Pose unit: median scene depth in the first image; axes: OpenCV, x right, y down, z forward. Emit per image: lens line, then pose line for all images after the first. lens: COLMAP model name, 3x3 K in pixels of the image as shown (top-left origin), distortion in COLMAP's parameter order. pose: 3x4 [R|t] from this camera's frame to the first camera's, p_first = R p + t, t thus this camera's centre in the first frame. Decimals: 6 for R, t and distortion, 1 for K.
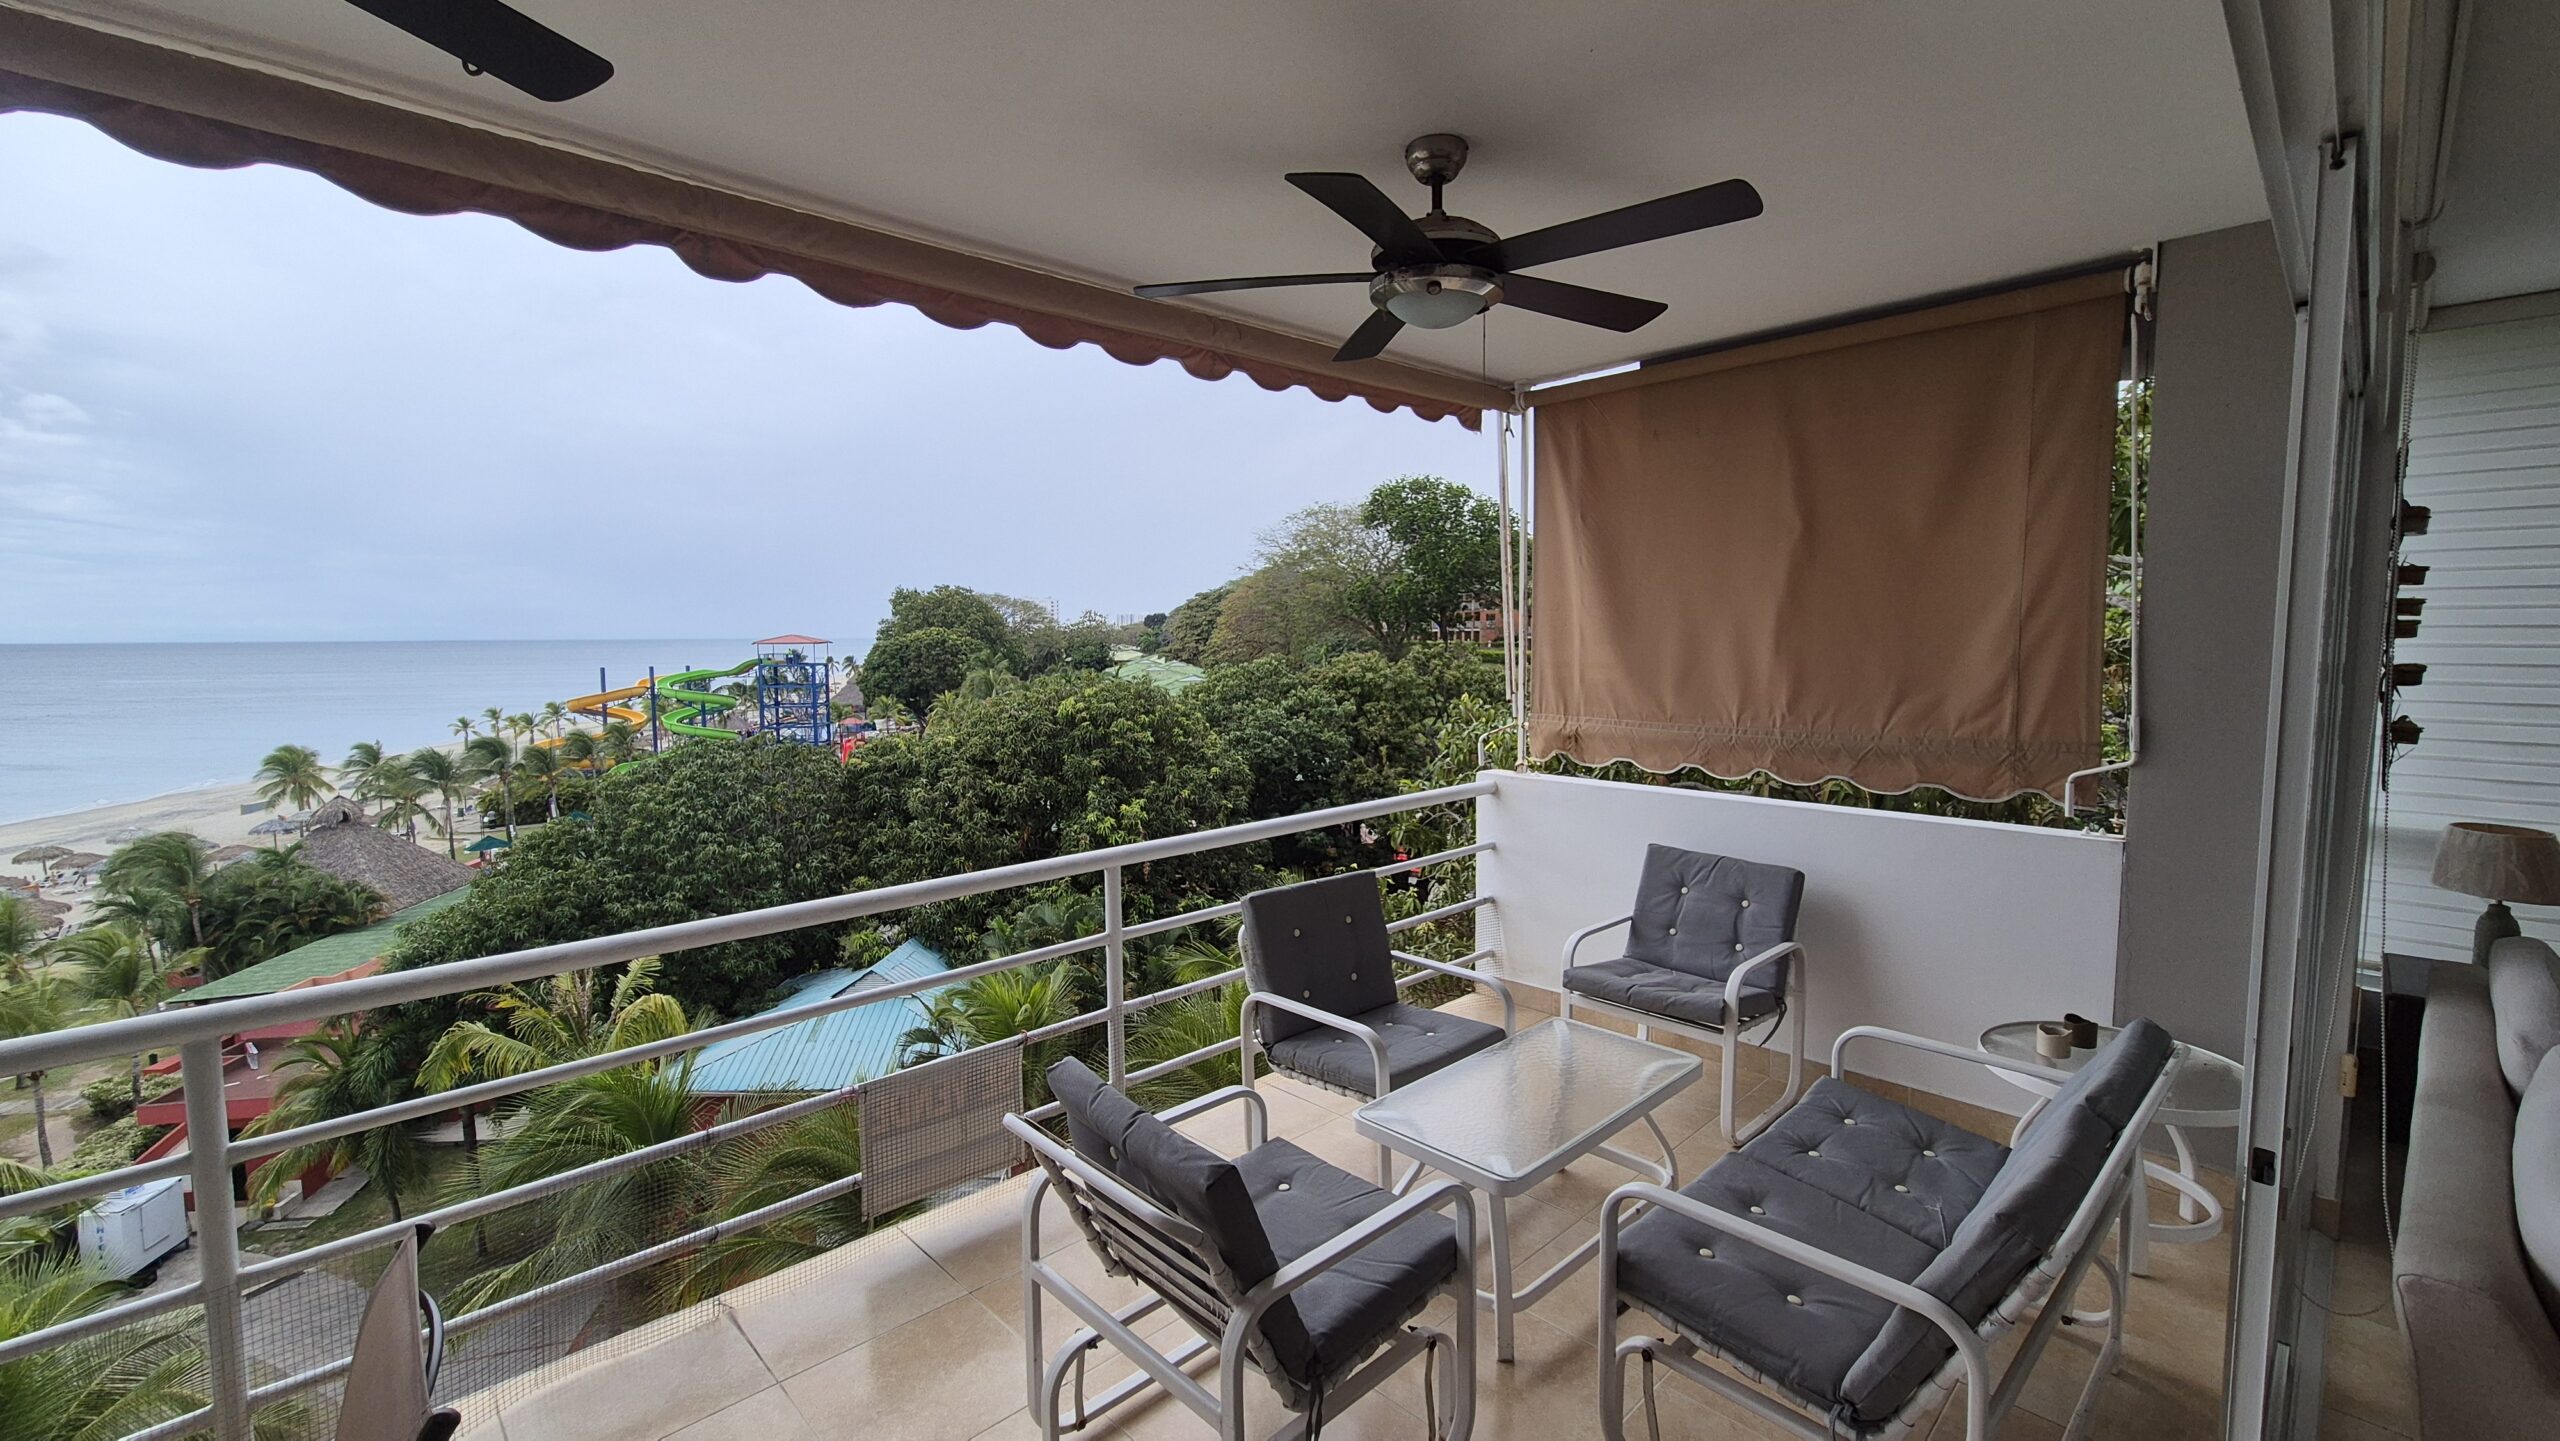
lens RADIAL K [[1046.1, 0, 1288.4], [0, 1046.1, 717.5], [0, 0, 1]] dist [-0.000288, 0.000233]
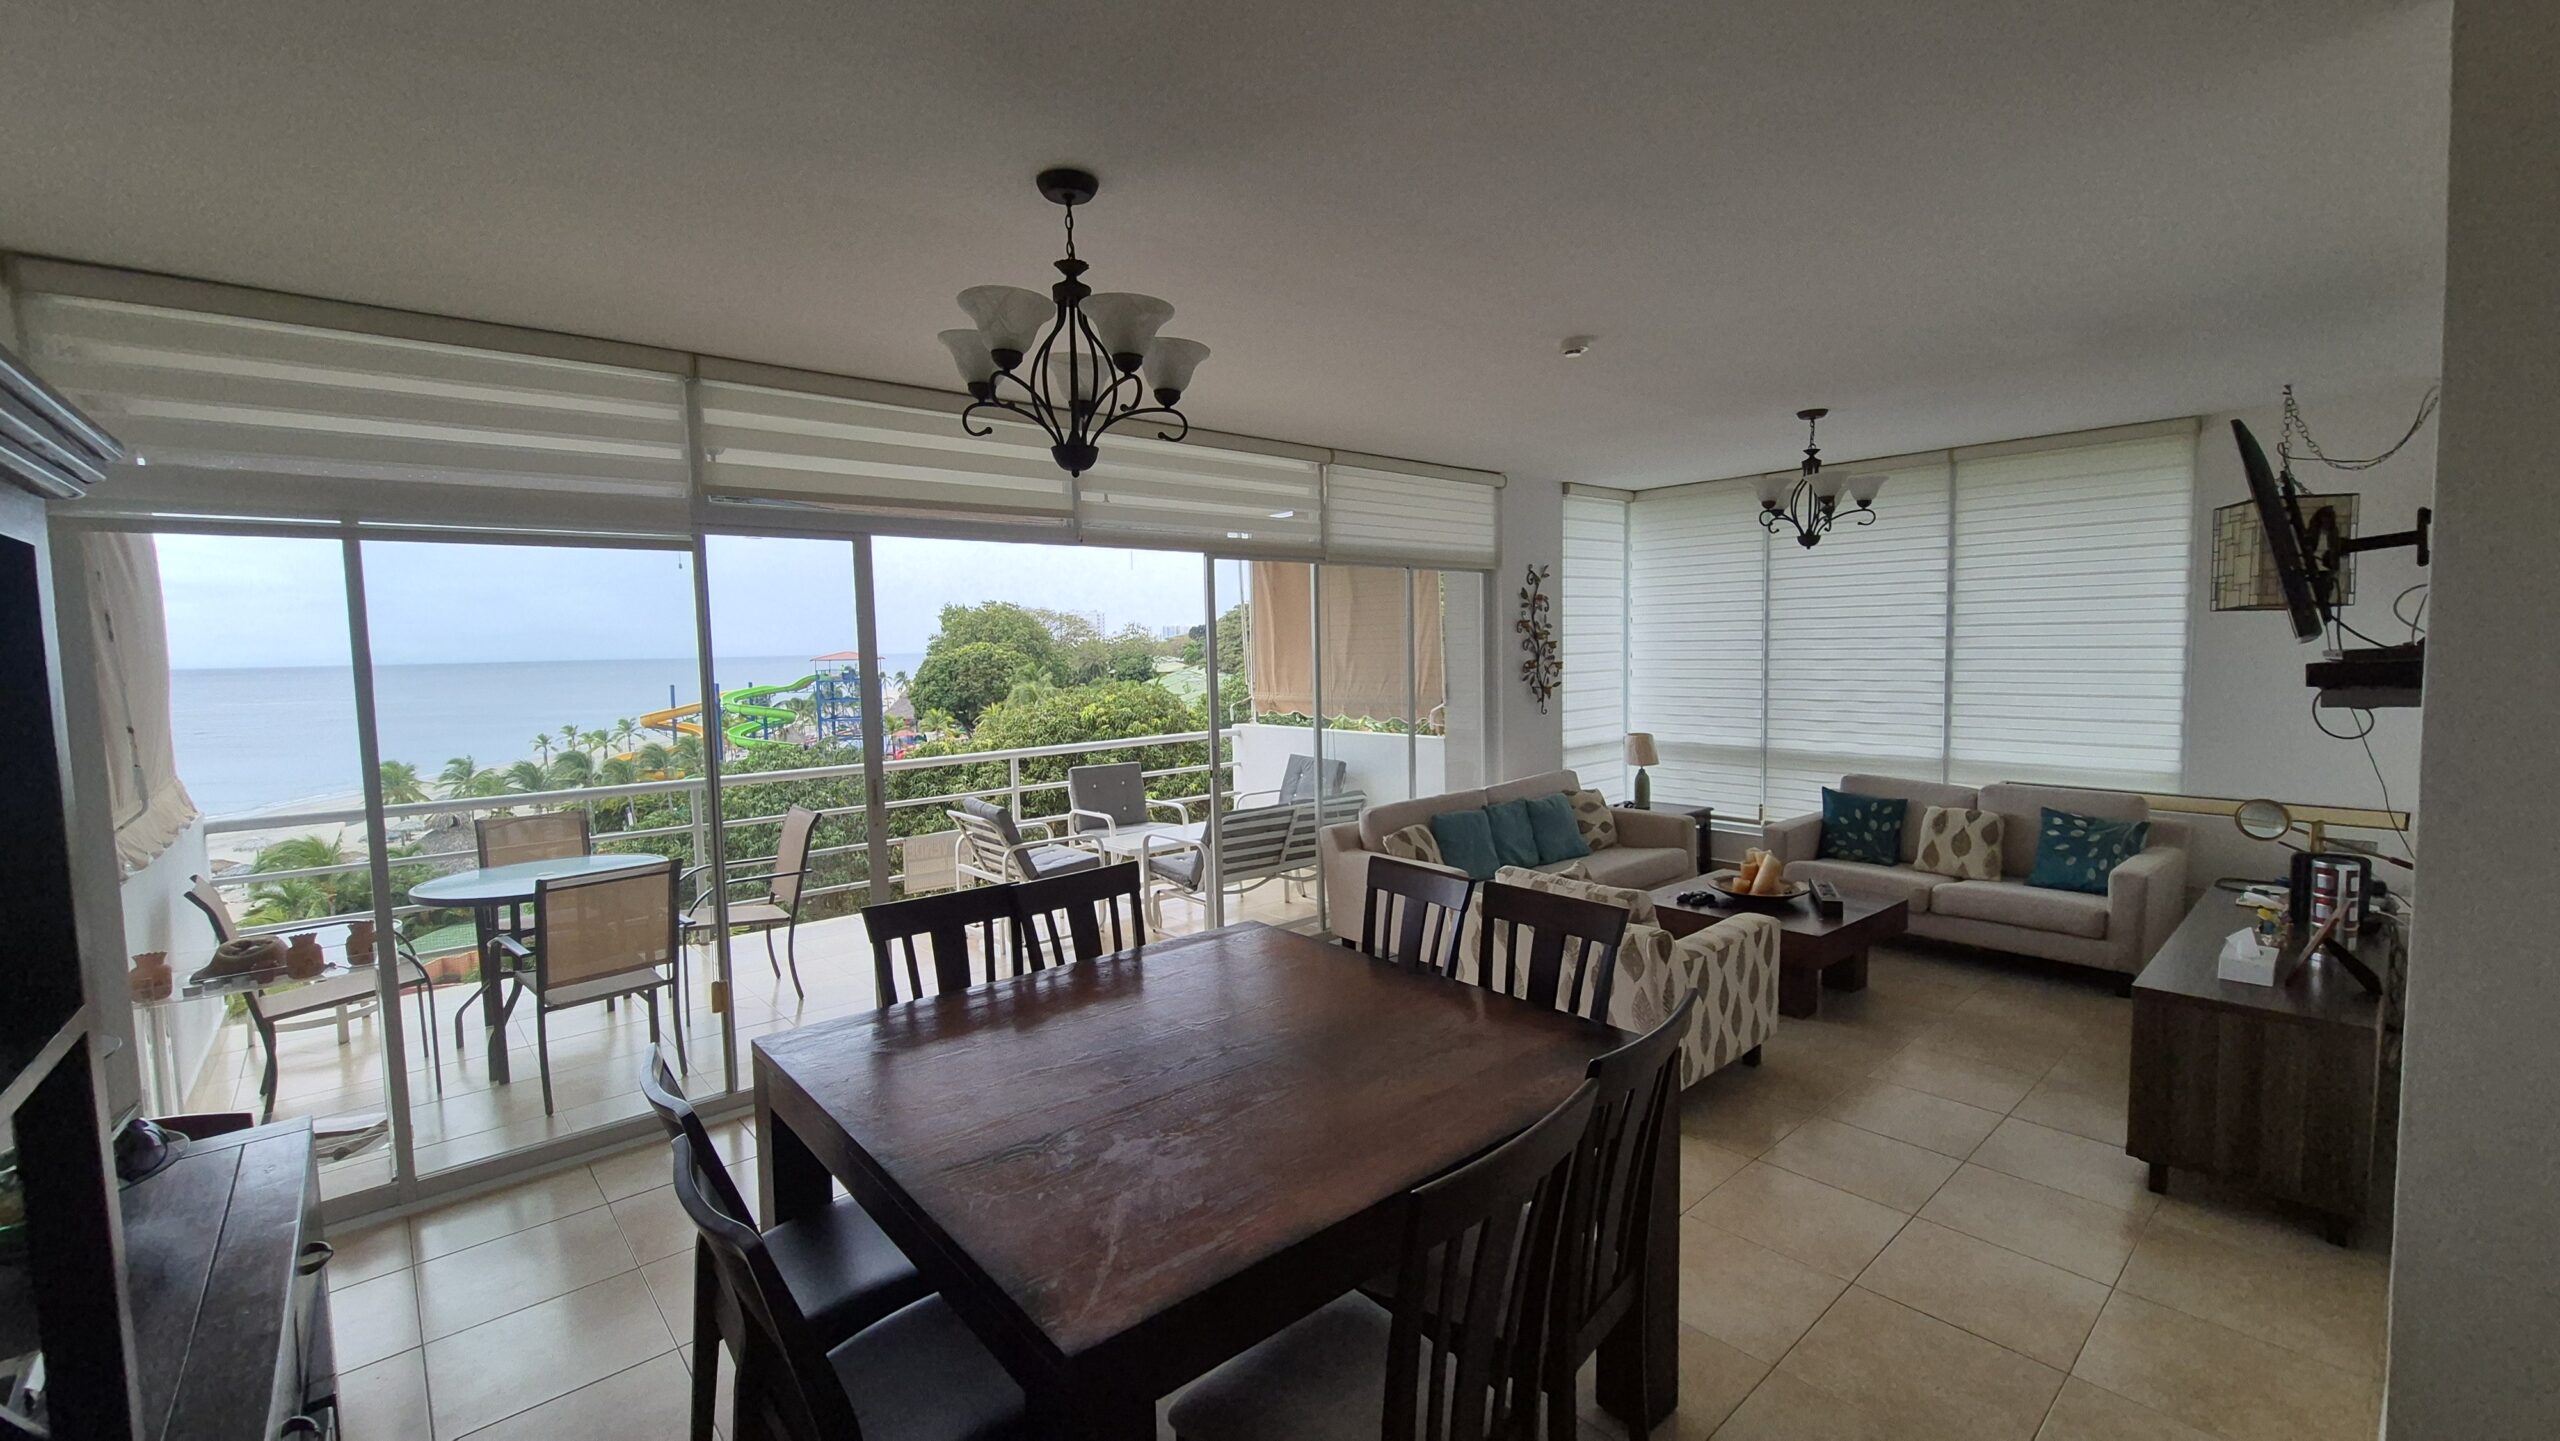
lens RADIAL K [[1050.9, 0, 1289.8], [0, 1050.9, 719.2], [0, 0, 1]] dist [0.000219, -0.000305]
pose [[0.998991, -0.011511, -0.043407, 0.032370], [0.011173, 0.999905, -0.008019, 0.005160], [0.043495, 0.007526, 0.999025, -0.076628]]
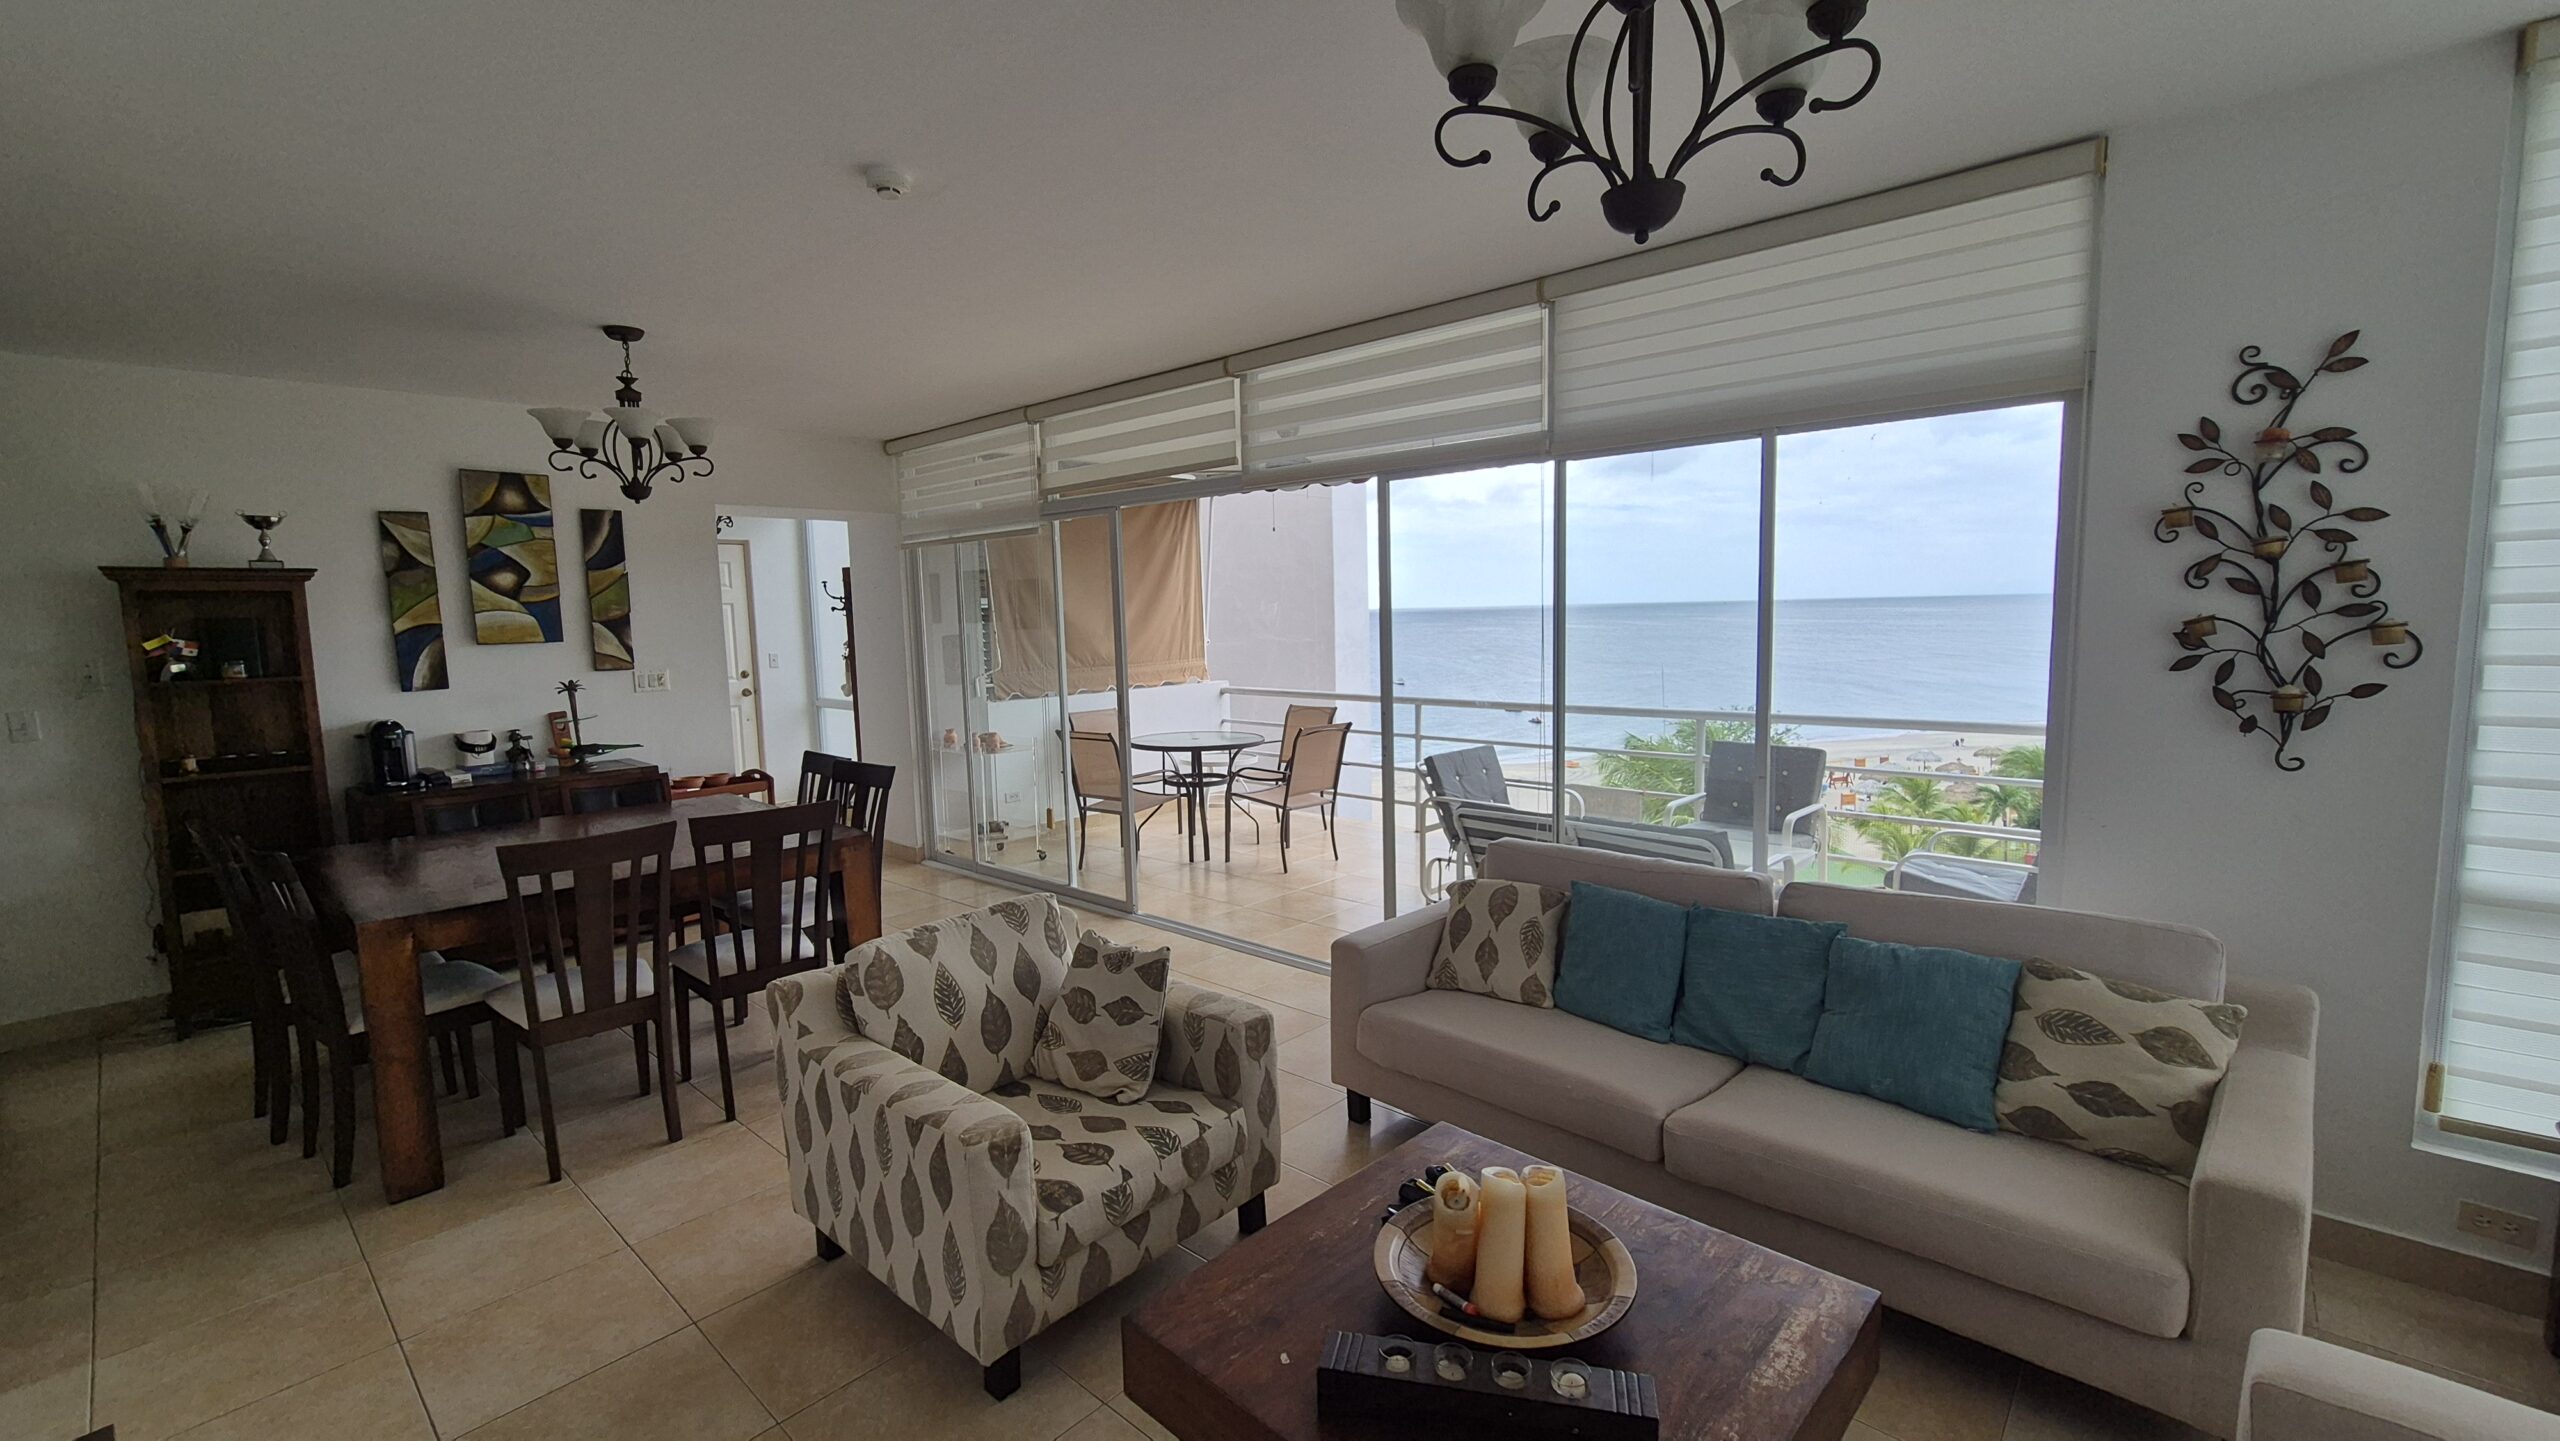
lens RADIAL K [[1048.9, 0, 1285.4], [0, 1048.9, 716.3], [0, 0, 1]] dist [-0.000097, 0.000092]
pose [[0.068313, 0.106937, -0.991916, 0.100616], [-0.057471, 0.993010, 0.103096, -0.000730], [0.996007, 0.049964, 0.073981, 0.008136]]
